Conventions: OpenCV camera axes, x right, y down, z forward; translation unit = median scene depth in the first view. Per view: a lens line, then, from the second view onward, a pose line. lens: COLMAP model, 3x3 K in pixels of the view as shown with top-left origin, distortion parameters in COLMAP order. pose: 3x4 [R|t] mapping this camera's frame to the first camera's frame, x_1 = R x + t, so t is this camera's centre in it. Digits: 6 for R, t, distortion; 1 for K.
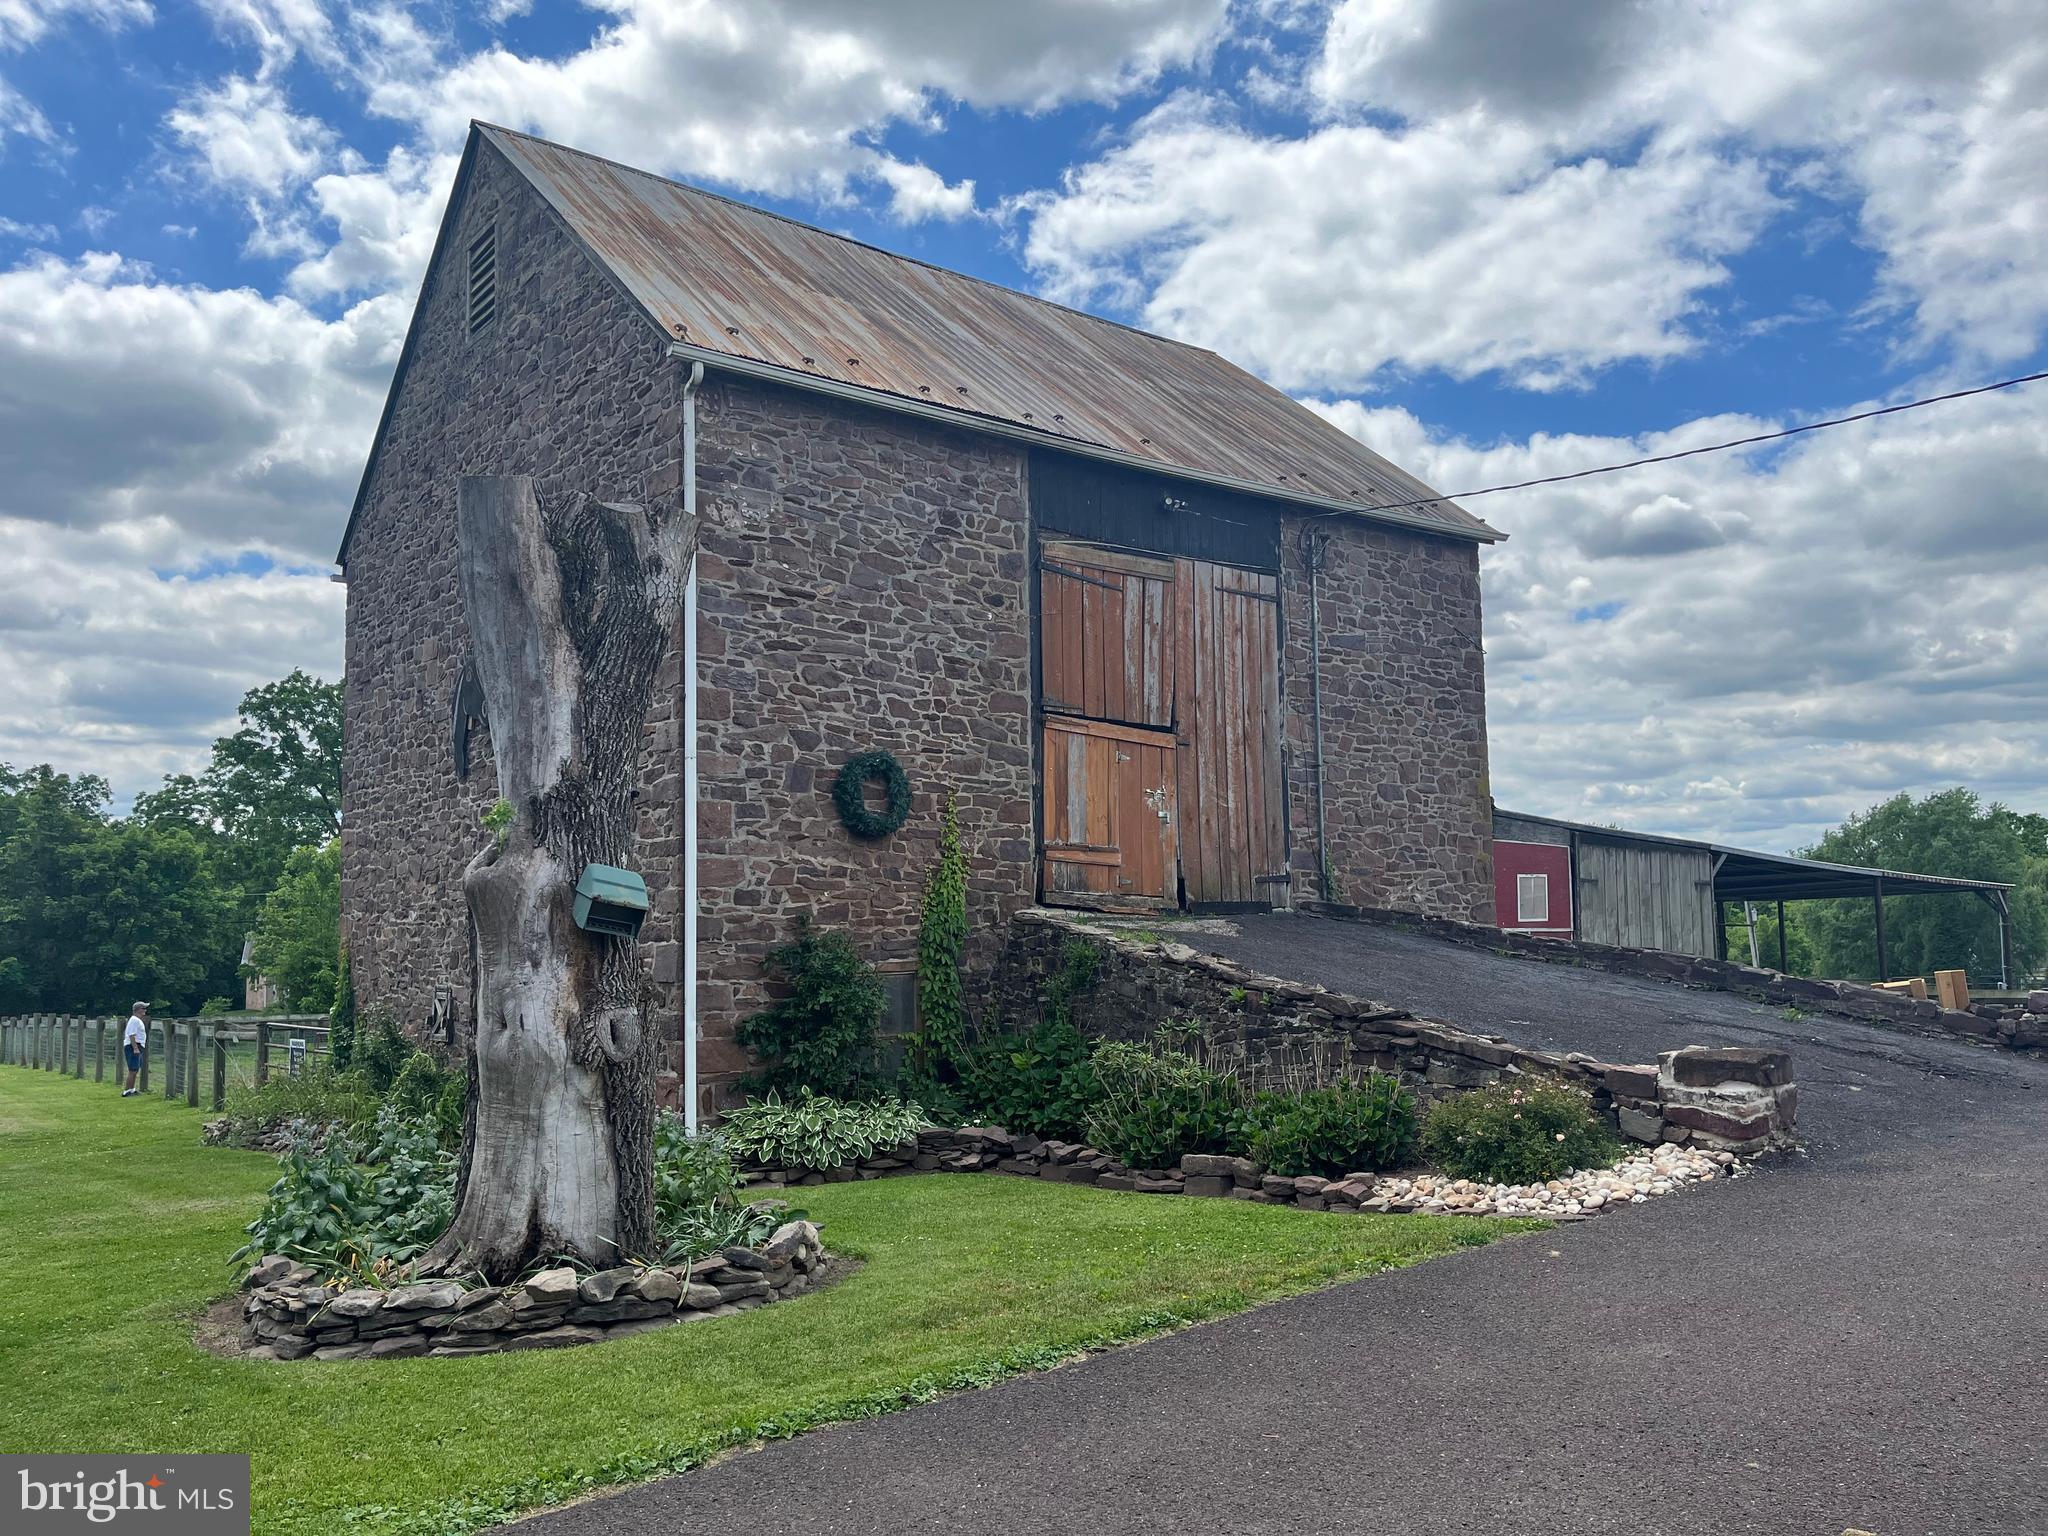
lens RADIAL K [[1549.5, 0, 1043.3], [0, 1549.5, 774.4], [0, 0, 1]] dist [0.039485, -0.009146]
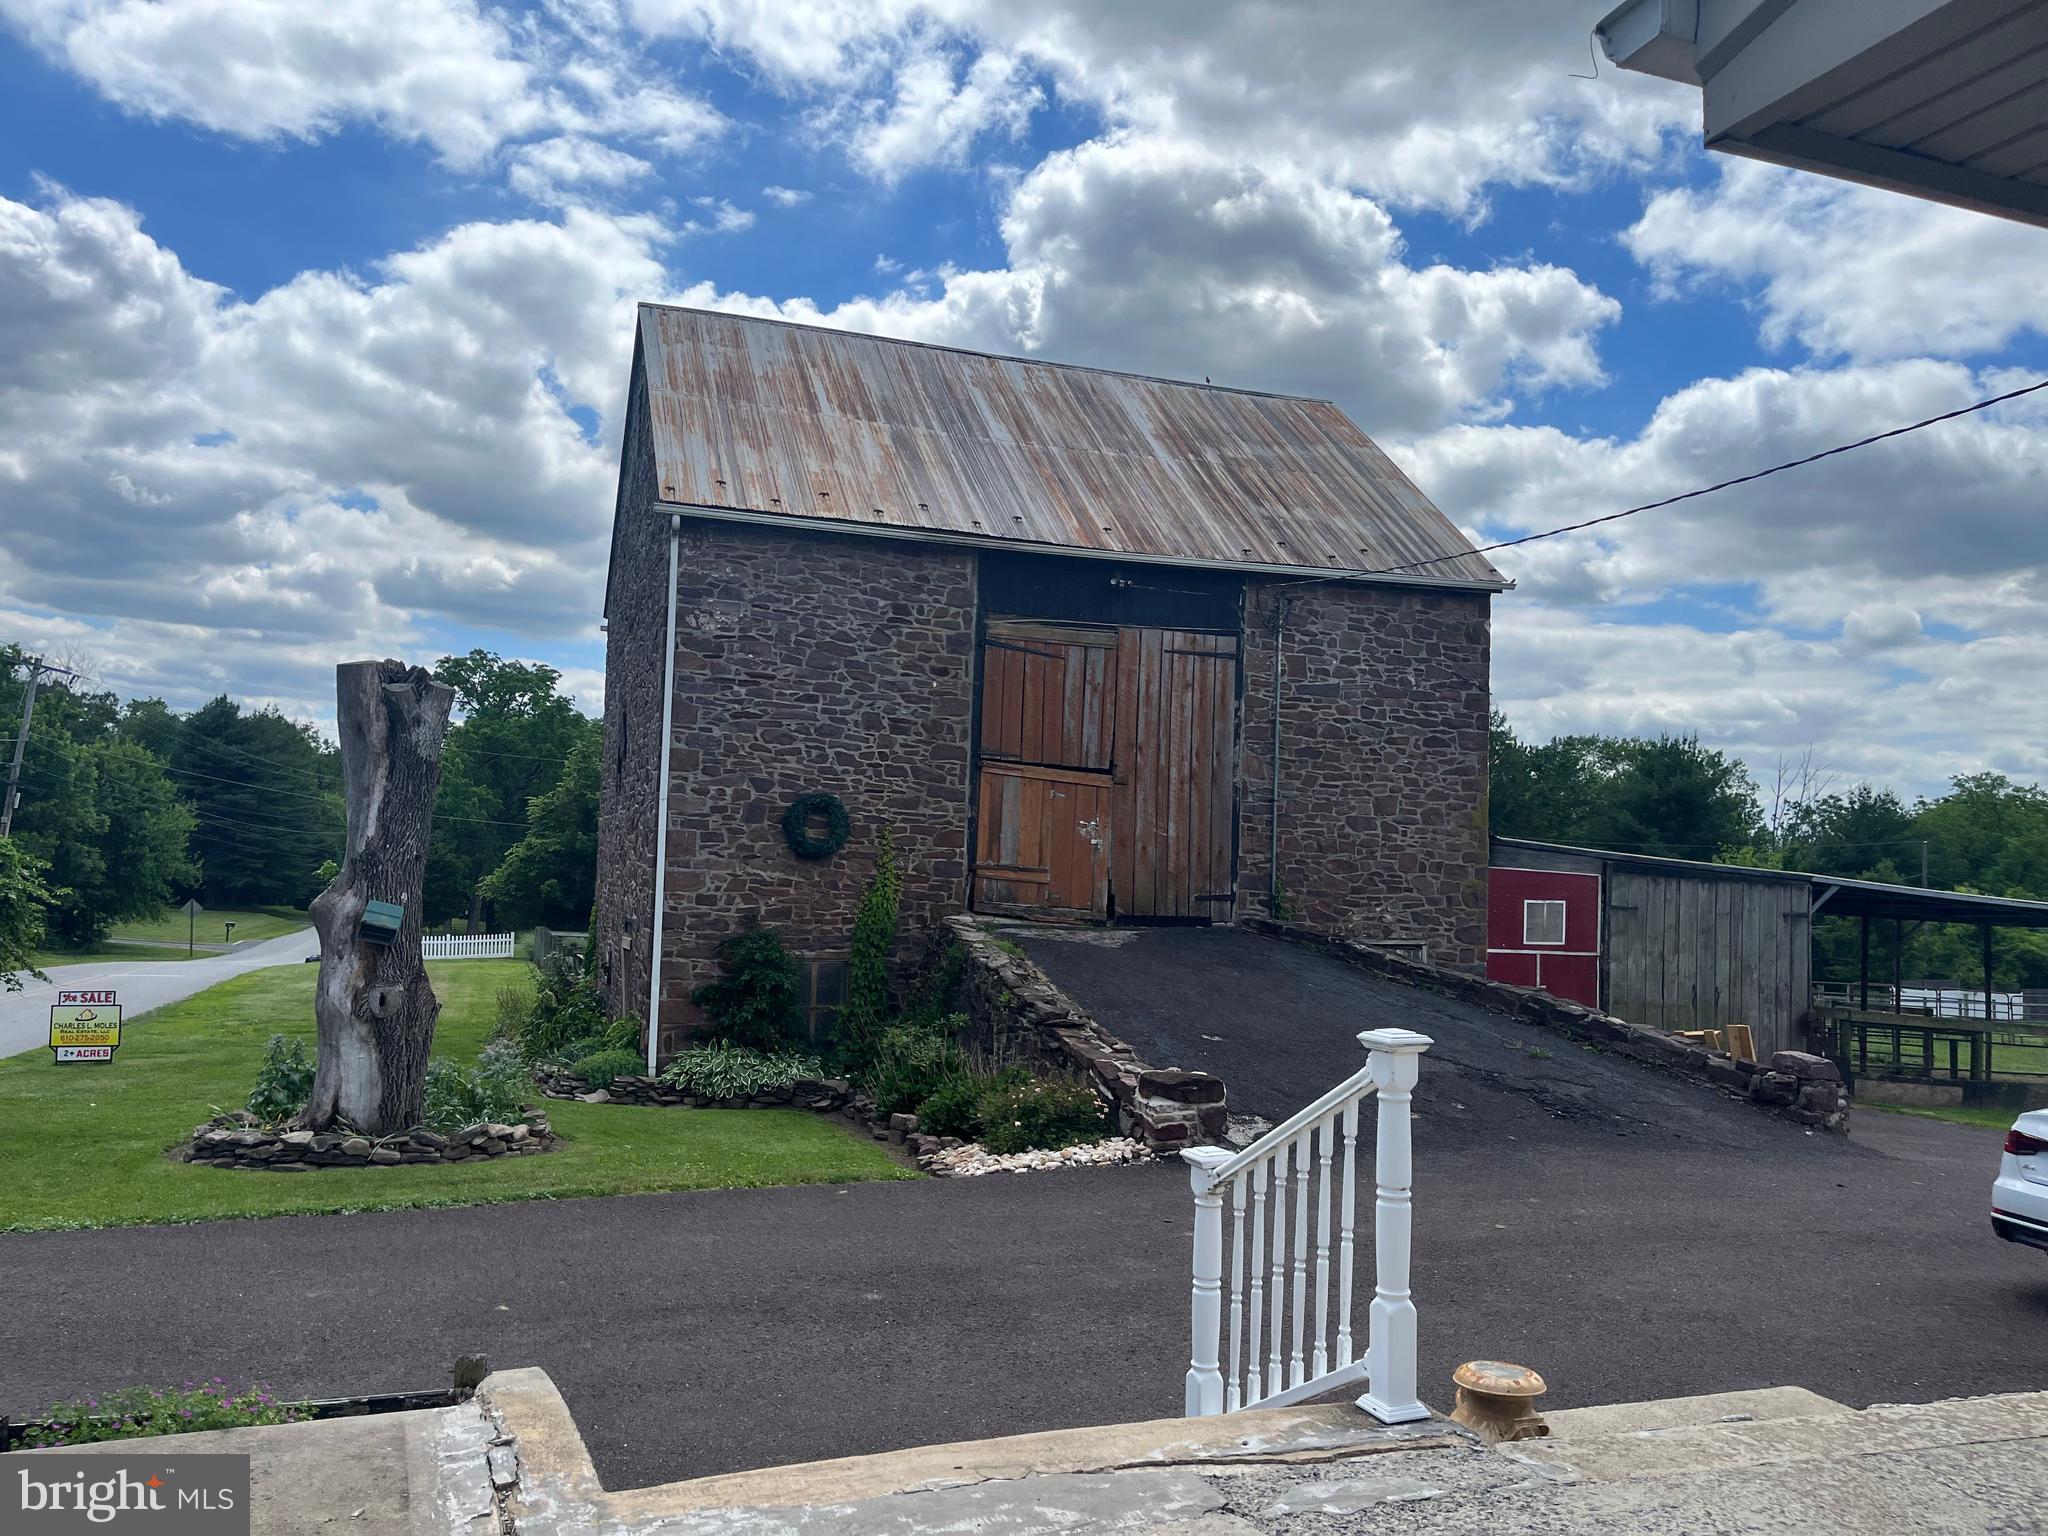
lens RADIAL K [[1549.5, 0, 1012.5], [0, 1549.5, 761.2], [0, 0, 1]] dist [0.039485, -0.009146]
pose [[0.935691, 0.025652, -0.351886, 0.488795], [-0.016515, 0.999445, 0.028944, -0.079091], [0.352433, -0.021271, 0.935595, -0.175994]]
